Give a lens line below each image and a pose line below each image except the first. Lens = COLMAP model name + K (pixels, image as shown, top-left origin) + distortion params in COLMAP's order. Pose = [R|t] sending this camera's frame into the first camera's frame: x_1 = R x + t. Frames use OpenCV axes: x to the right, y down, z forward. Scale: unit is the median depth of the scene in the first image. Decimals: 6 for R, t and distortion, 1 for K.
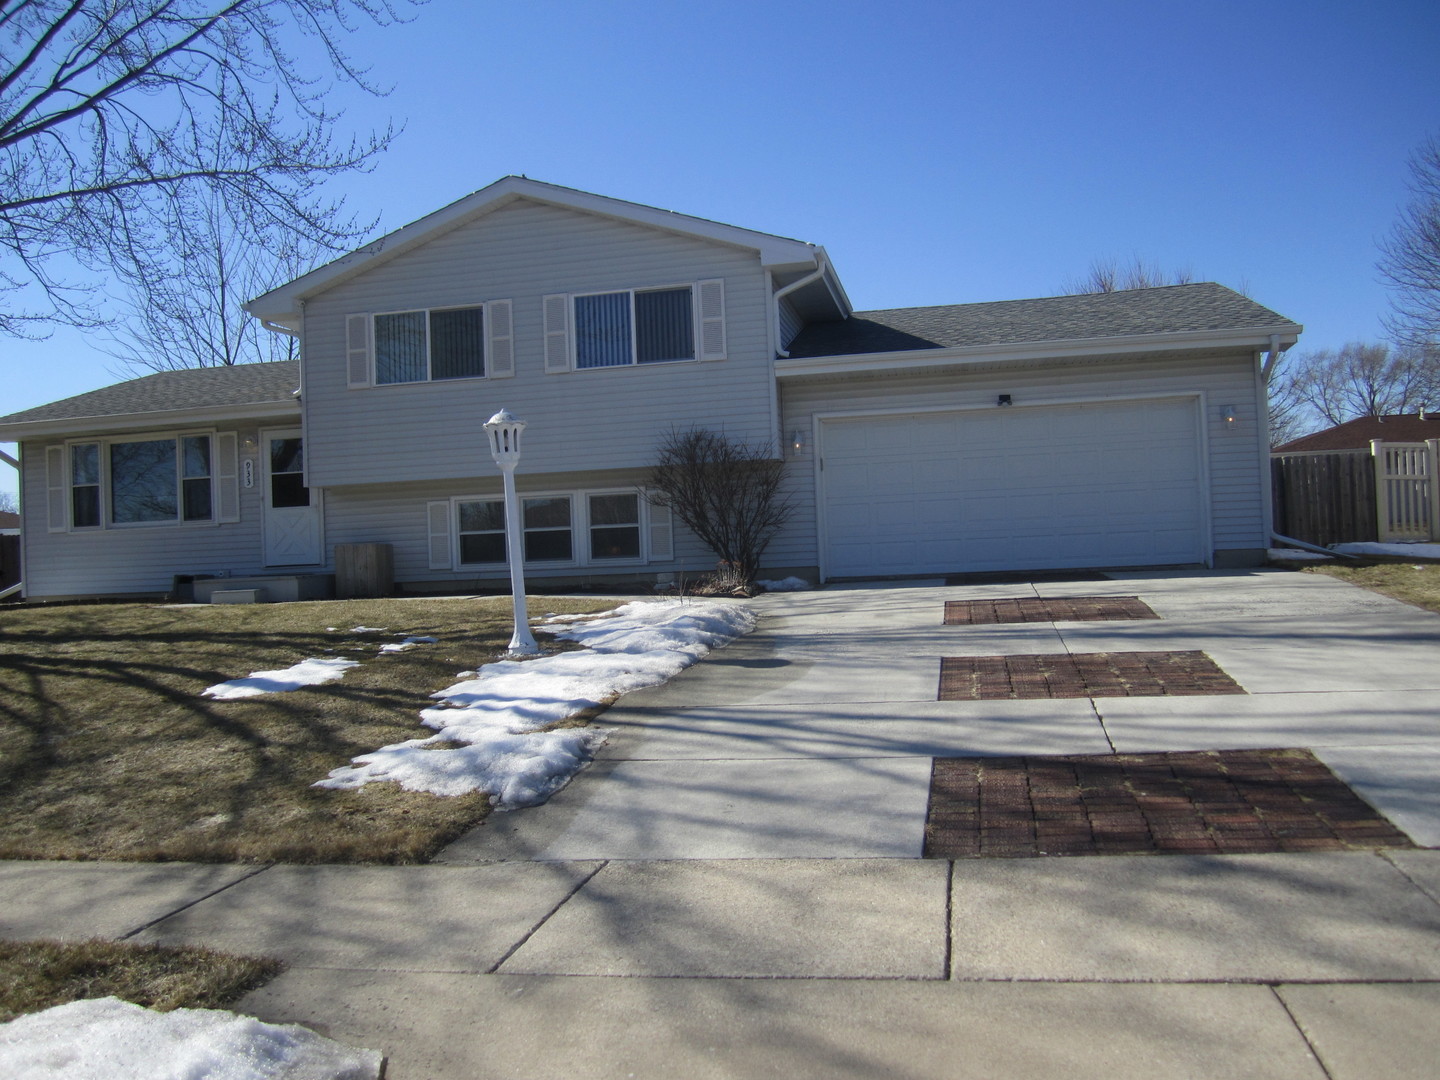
lens RADIAL K [[1180.3, 0, 720.0], [0, 1180.3, 540.0], [0, 0, 1]] dist [-0.058462, 0.005545]
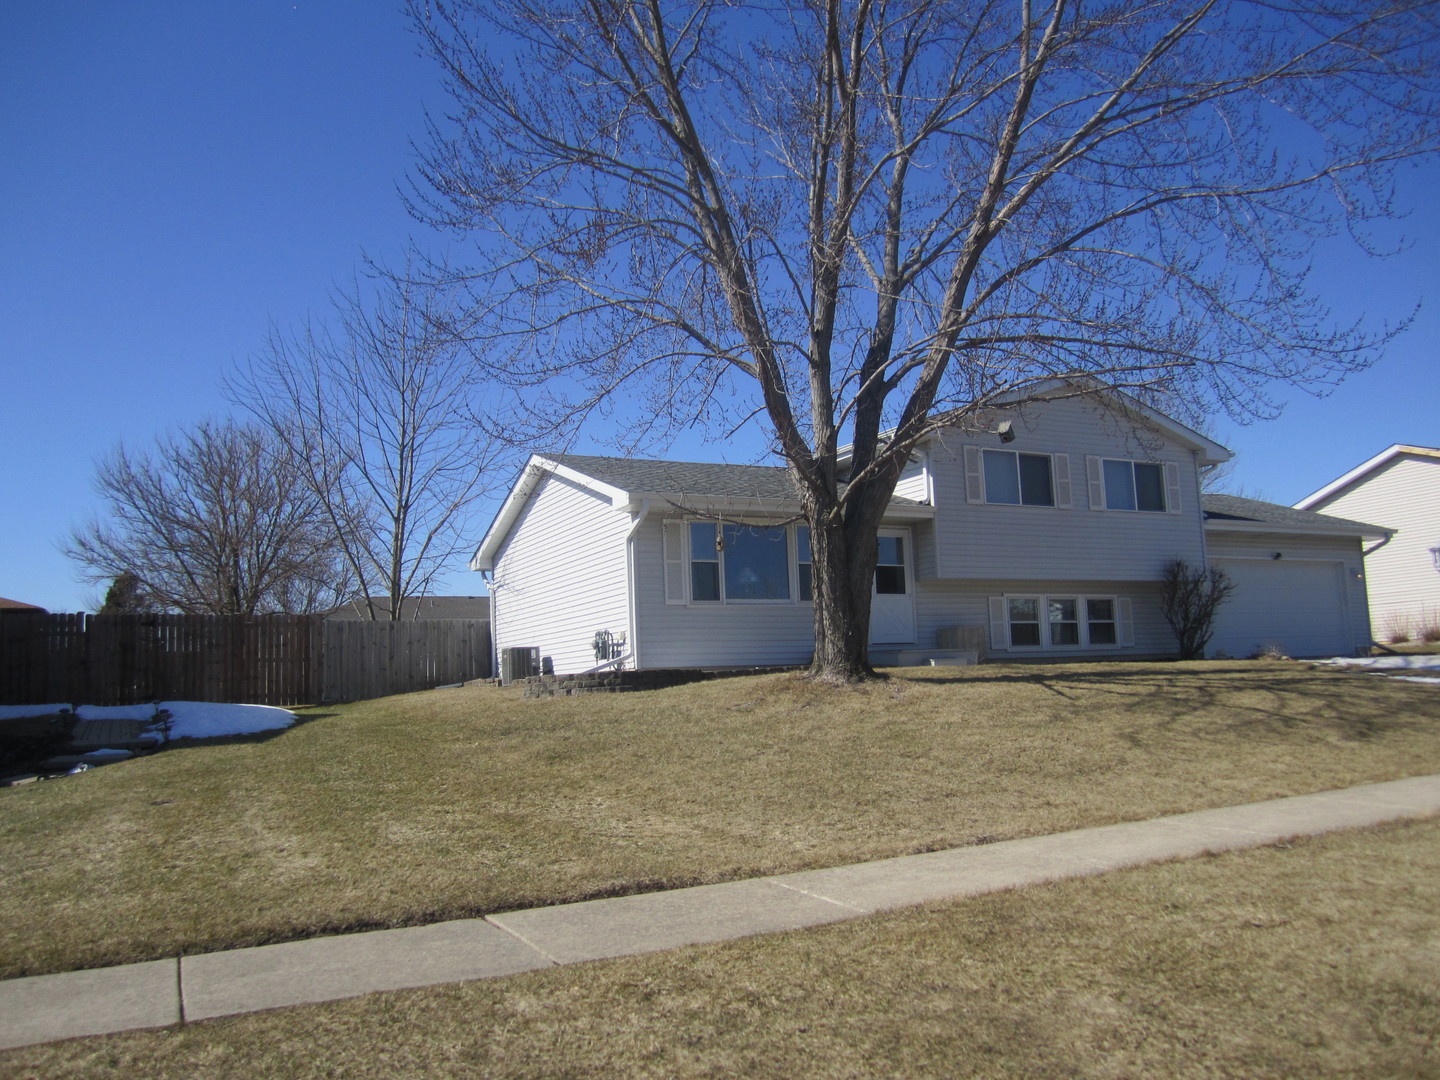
lens RADIAL K [[1168.3, 0, 741.0], [0, 1168.3, 537.2], [0, 0, 1]] dist [-0.001671, 0.018871]
pose [[0.766419, 0.092505, 0.635646, -1.394588], [-0.008718, 0.990983, -0.133705, 0.083859], [-0.642282, 0.096932, 0.760314, 0.215192]]
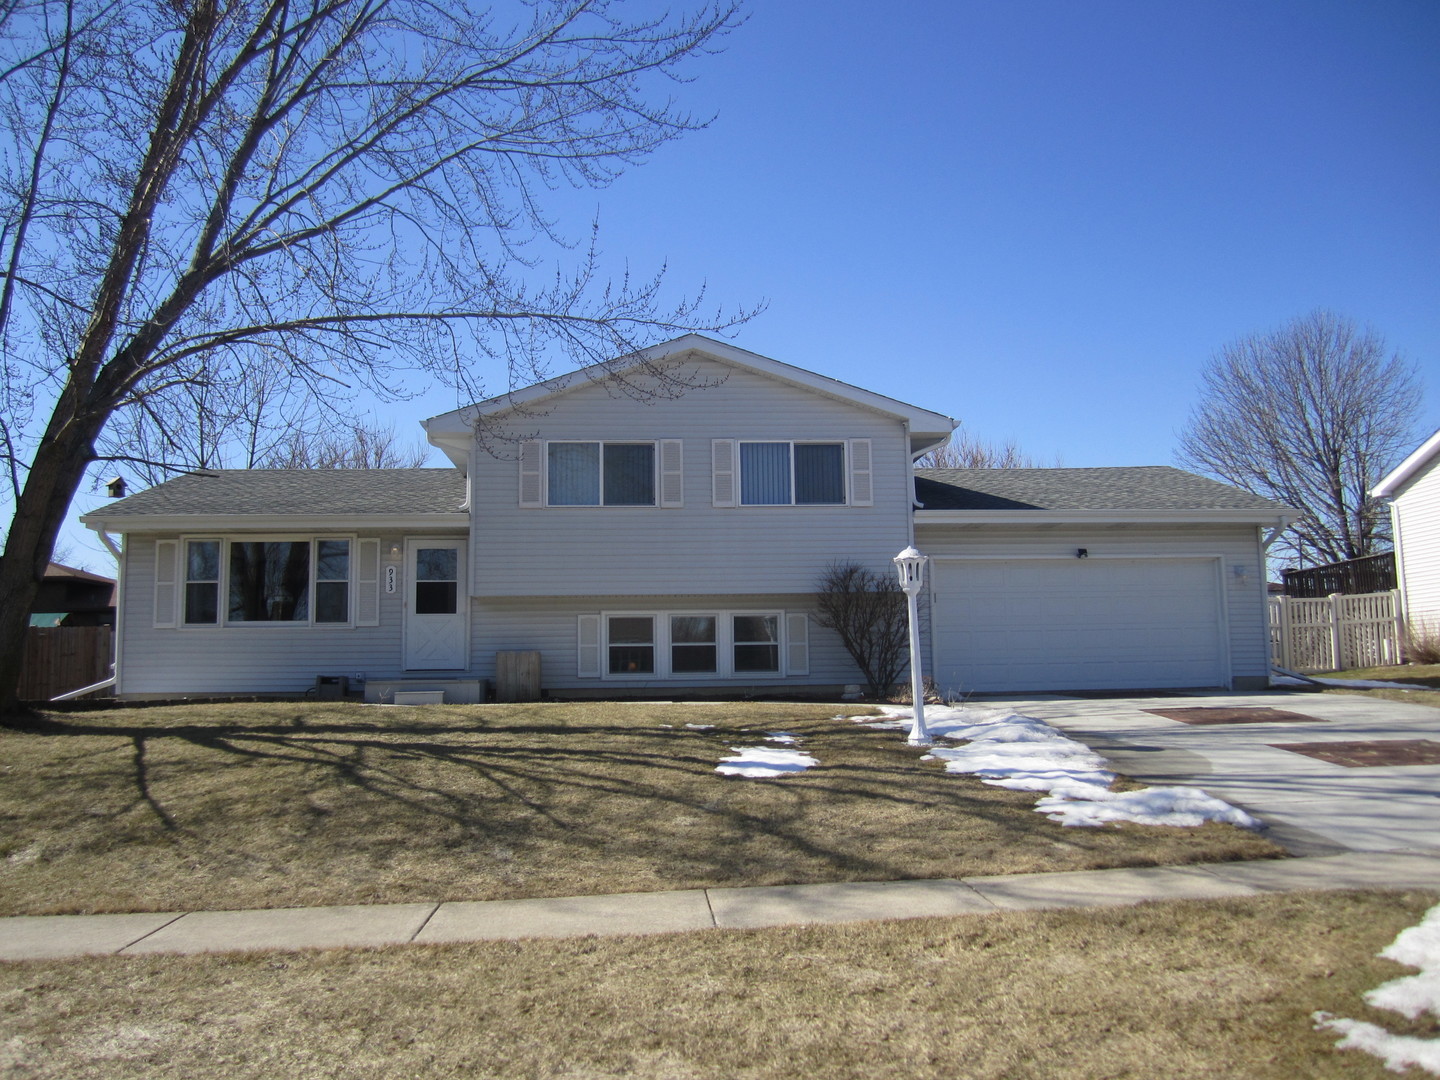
lens RADIAL K [[1180.3, 0, 720.0], [0, 1180.3, 540.0], [0, 0, 1]] dist [-0.058462, 0.005545]
pose [[0.960427, 0.058878, 0.272239, -0.464066], [-0.029280, 0.993329, -0.111535, 0.018157], [-0.276990, 0.099150, 0.955744, -0.092697]]
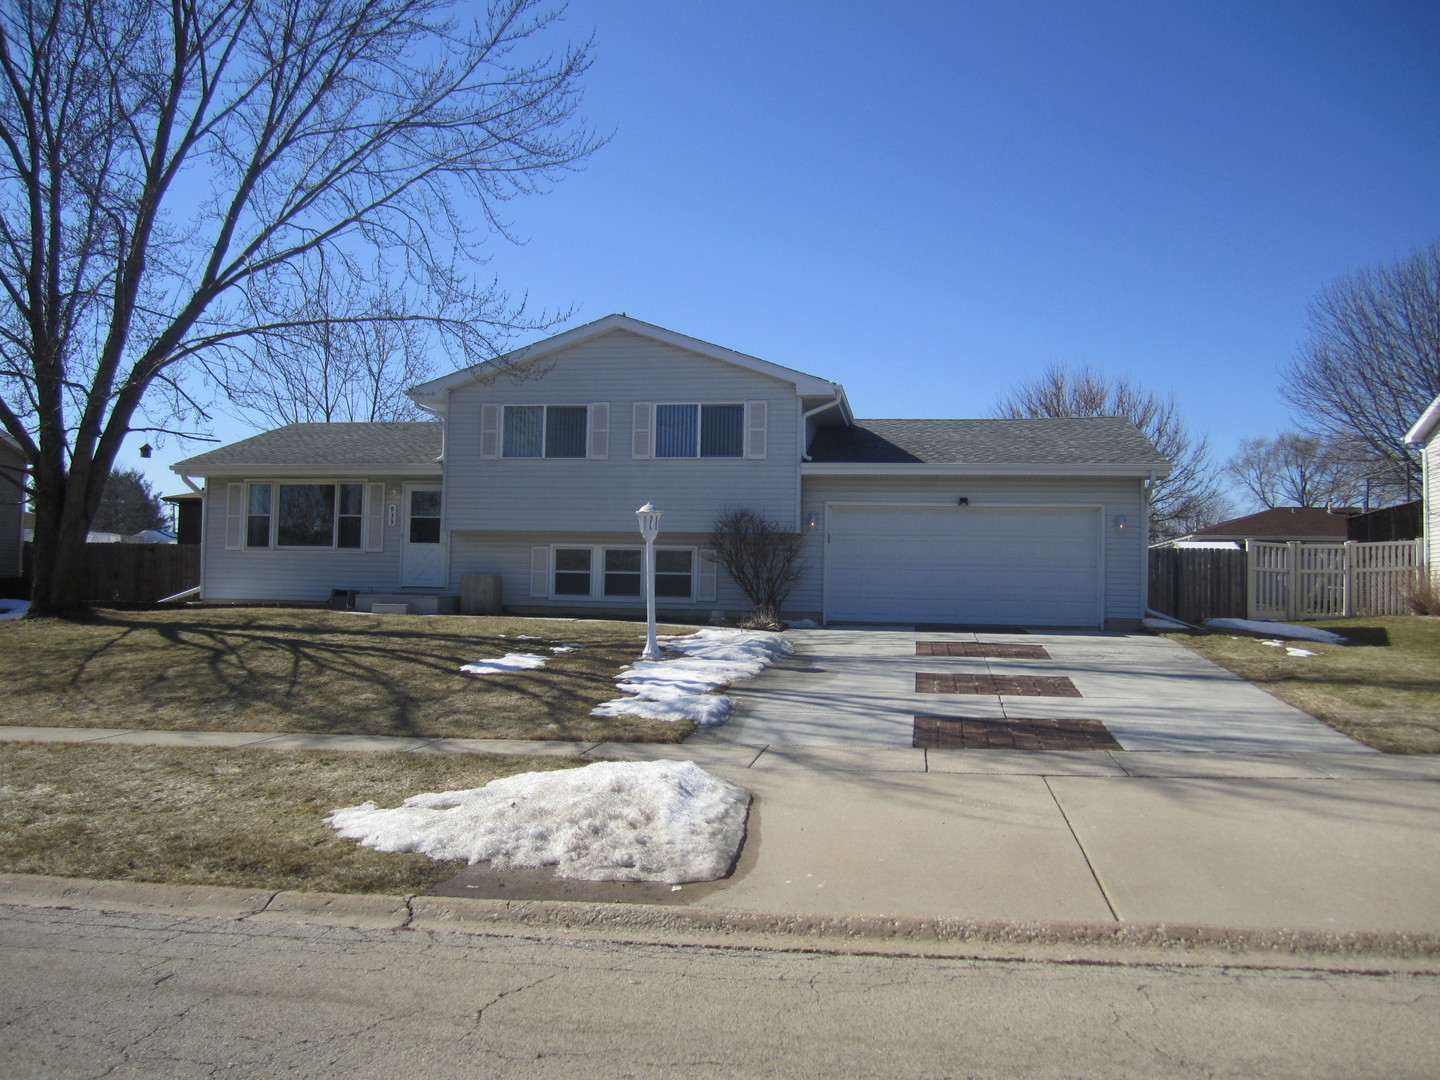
lens RADIAL K [[1180.3, 0, 720.0], [0, 1180.3, 540.0], [0, 0, 1]] dist [-0.058462, 0.005545]
pose [[0.997411, 0.062798, 0.035029, -0.090988], [-0.061638, 0.997544, -0.033279, -0.008827], [-0.037033, 0.031034, 0.998832, -0.379534]]
